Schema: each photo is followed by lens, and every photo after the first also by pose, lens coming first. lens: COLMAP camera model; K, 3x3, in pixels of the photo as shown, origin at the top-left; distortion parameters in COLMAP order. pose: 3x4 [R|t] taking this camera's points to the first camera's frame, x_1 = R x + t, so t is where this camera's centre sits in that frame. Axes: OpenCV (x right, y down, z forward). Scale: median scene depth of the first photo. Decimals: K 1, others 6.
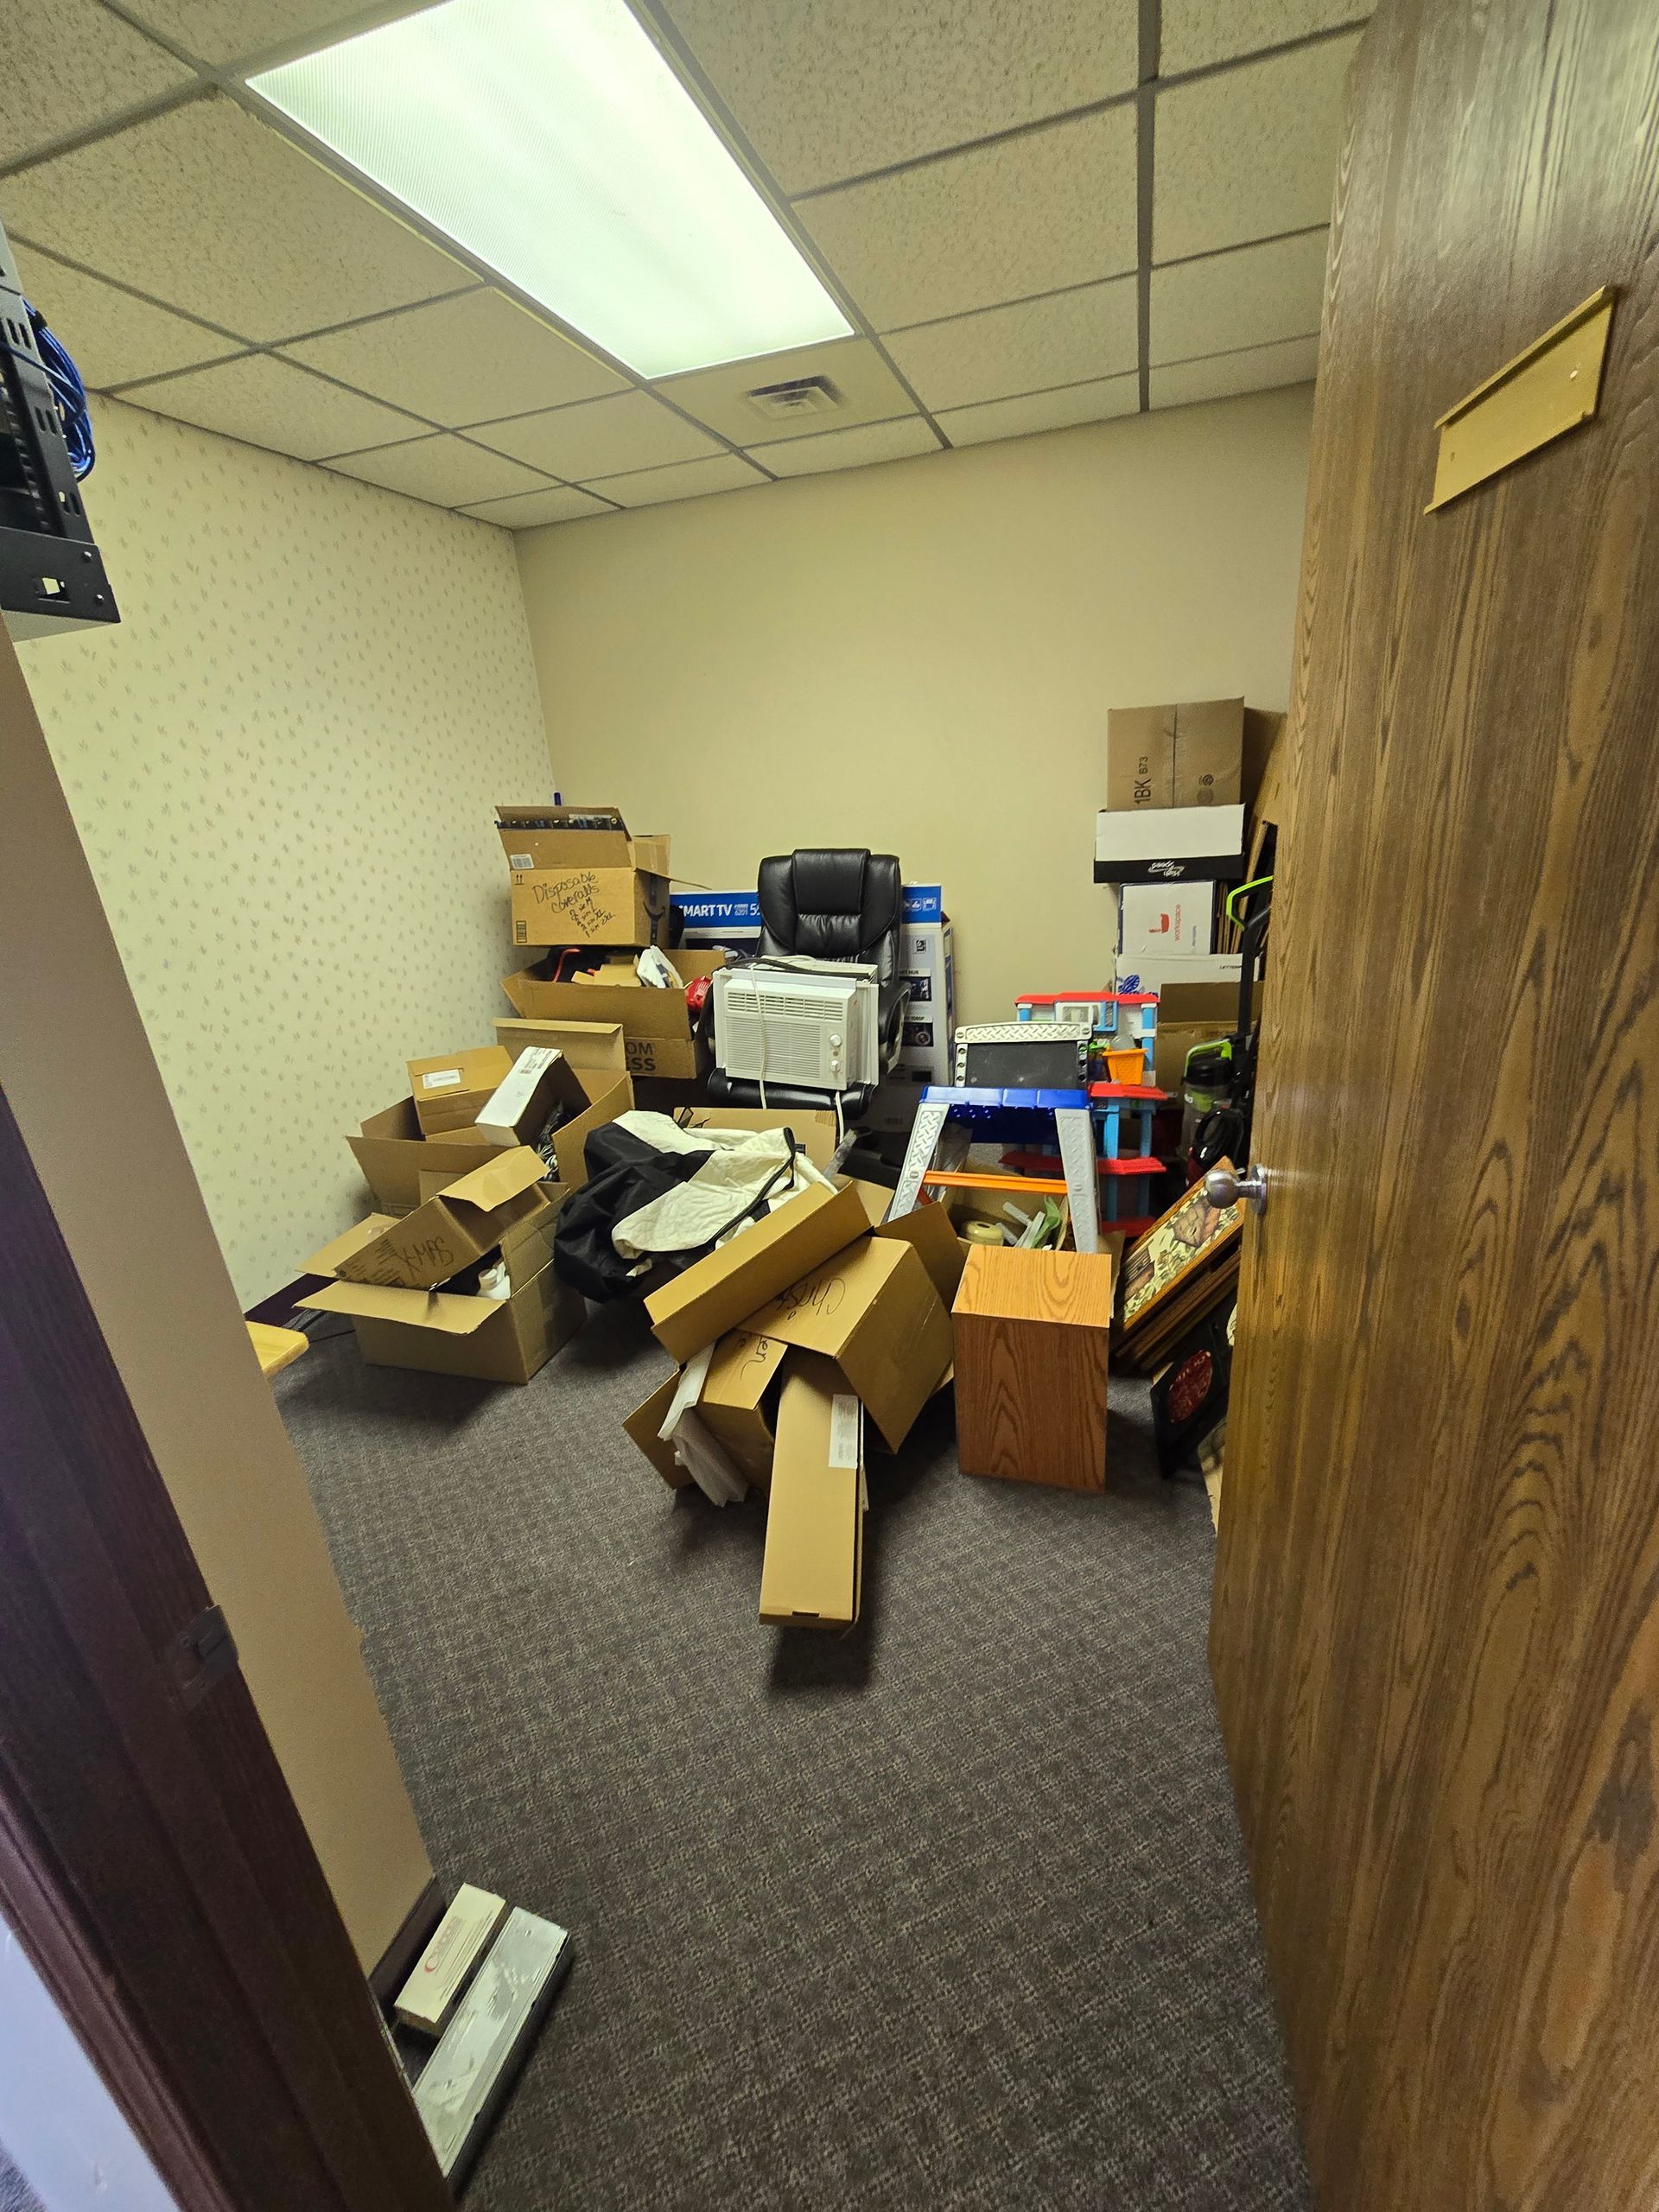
lens RADIAL K [[915.4, 0, 834.8], [0, 915.4, 1096.4], [0, 0, 1]] dist [-0.012085, 0.004651]
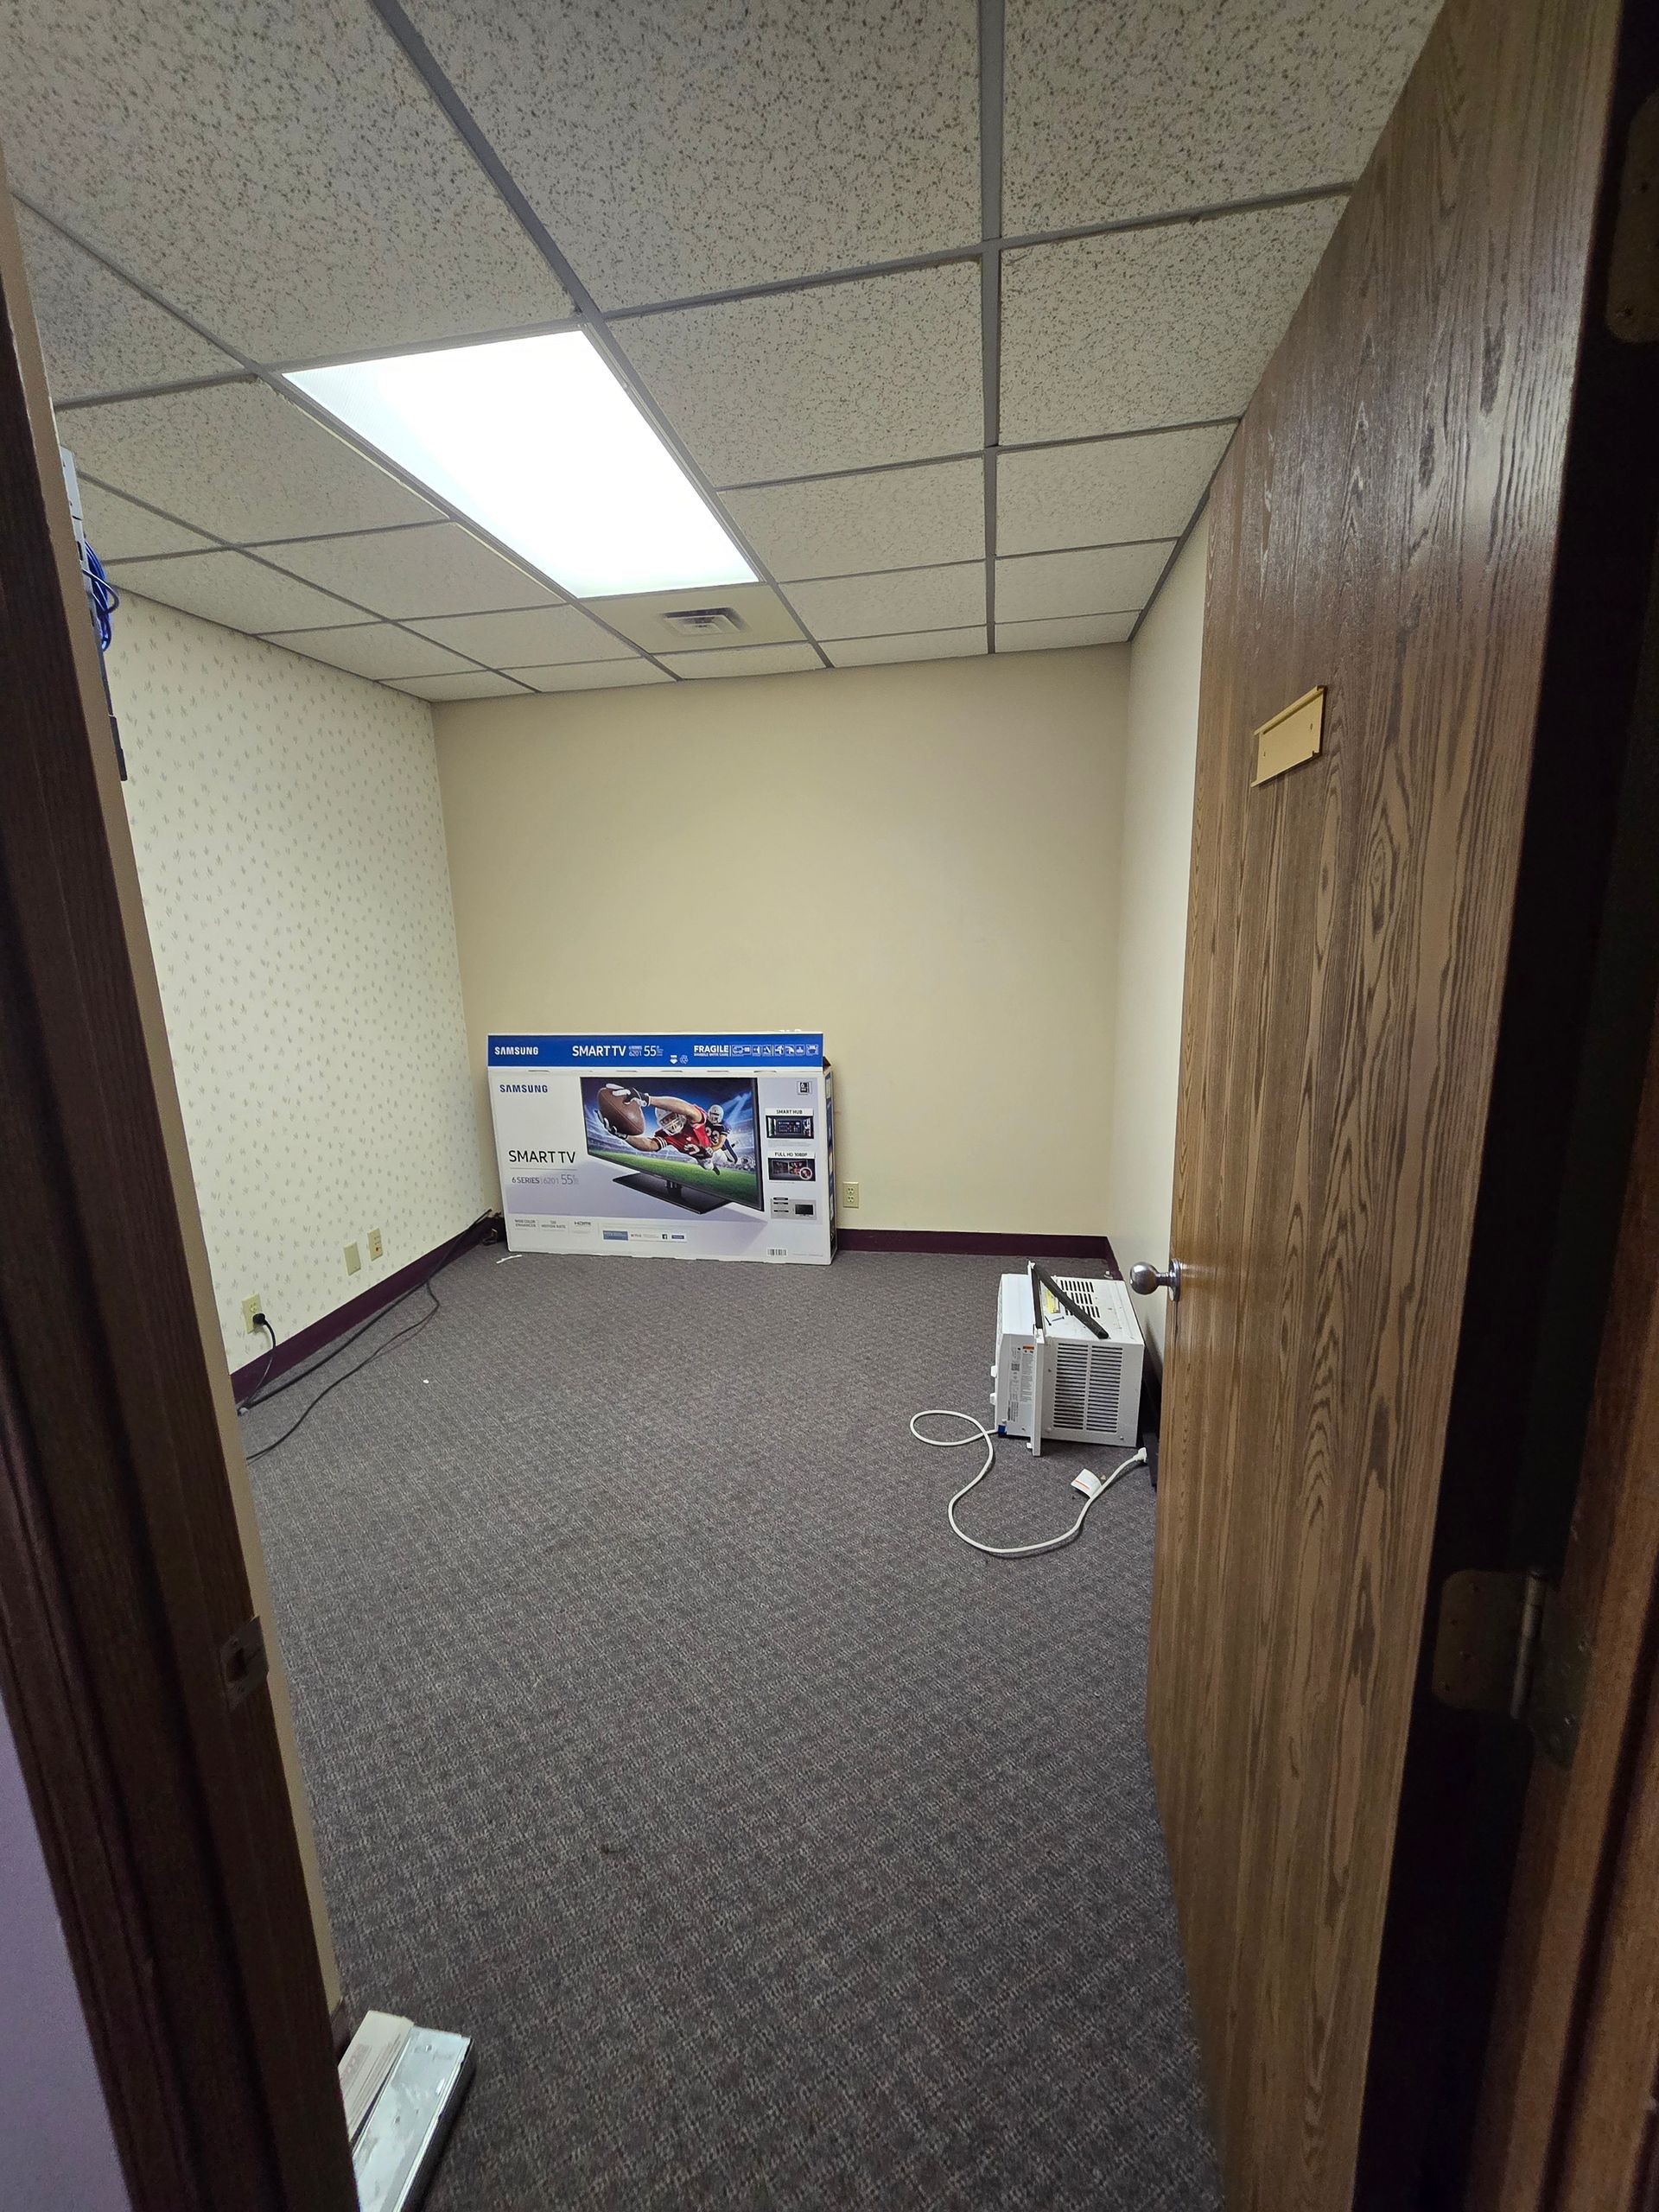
lens RADIAL K [[915.4, 0, 826.2], [0, 915.4, 1115.3], [0, 0, 1]] dist [-0.012085, 0.004651]
pose [[0.990702, 0.015798, 0.135126, -0.054361], [0.002994, 0.990463, -0.137749, 0.036874], [-0.136014, 0.136873, 0.981206, -0.131250]]
